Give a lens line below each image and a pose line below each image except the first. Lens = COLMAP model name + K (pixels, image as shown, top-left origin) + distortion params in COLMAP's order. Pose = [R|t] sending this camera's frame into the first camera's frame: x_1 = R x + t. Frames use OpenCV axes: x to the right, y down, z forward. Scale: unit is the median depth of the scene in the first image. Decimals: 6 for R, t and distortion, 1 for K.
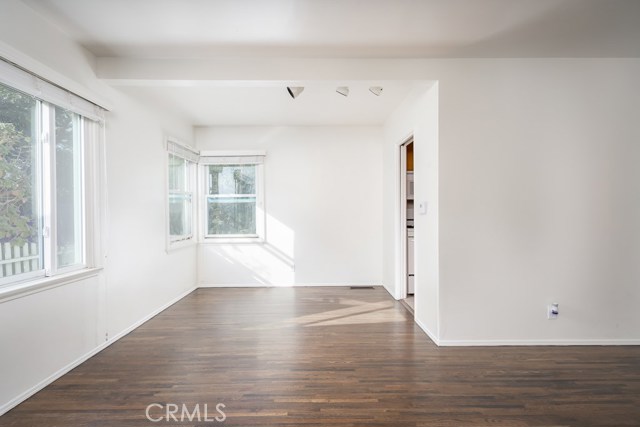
lens RADIAL K [[322.9, 0, 322.1], [0, 322.9, 214.6], [0, 0, 1]] dist [-0.001935, 0.000133]
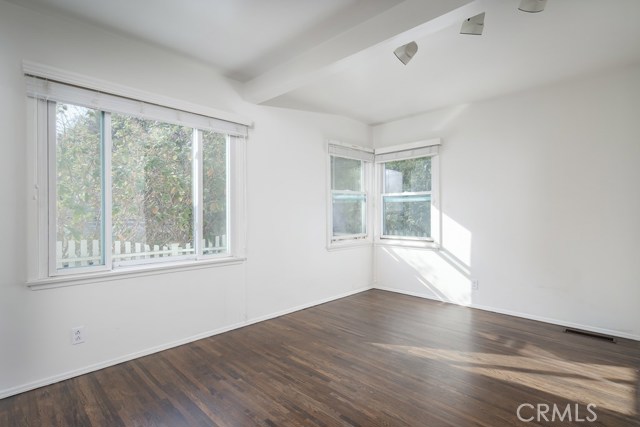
lens RADIAL K [[317.3, 0, 318.7], [0, 317.3, 211.9], [0, 0, 1]] dist [-0.003637, 0.000604]
pose [[0.699482, 0.003891, -0.714640, 0.199192], [-0.010023, 0.999940, -0.004367, -0.001266], [0.714580, 0.010217, 0.699479, 0.208664]]
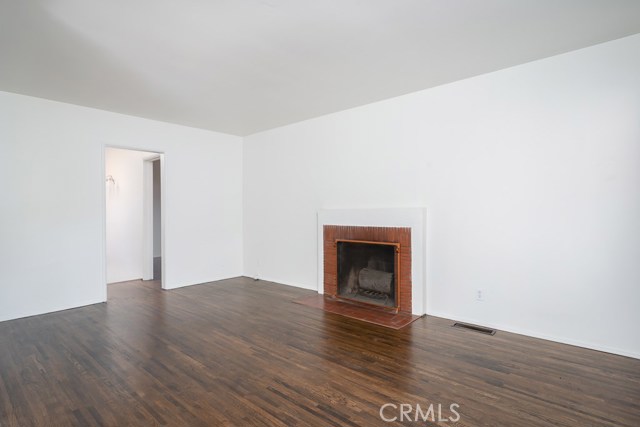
lens RADIAL K [[322.9, 0, 320.8], [0, 322.9, 212.9], [0, 0, 1]] dist [-0.001935, 0.000133]
pose [[-0.734200, 0.008609, 0.678879, -0.324450], [0.015109, 0.999879, 0.003661, 0.000556], [-0.678765, 0.012945, -0.734241, 0.605975]]
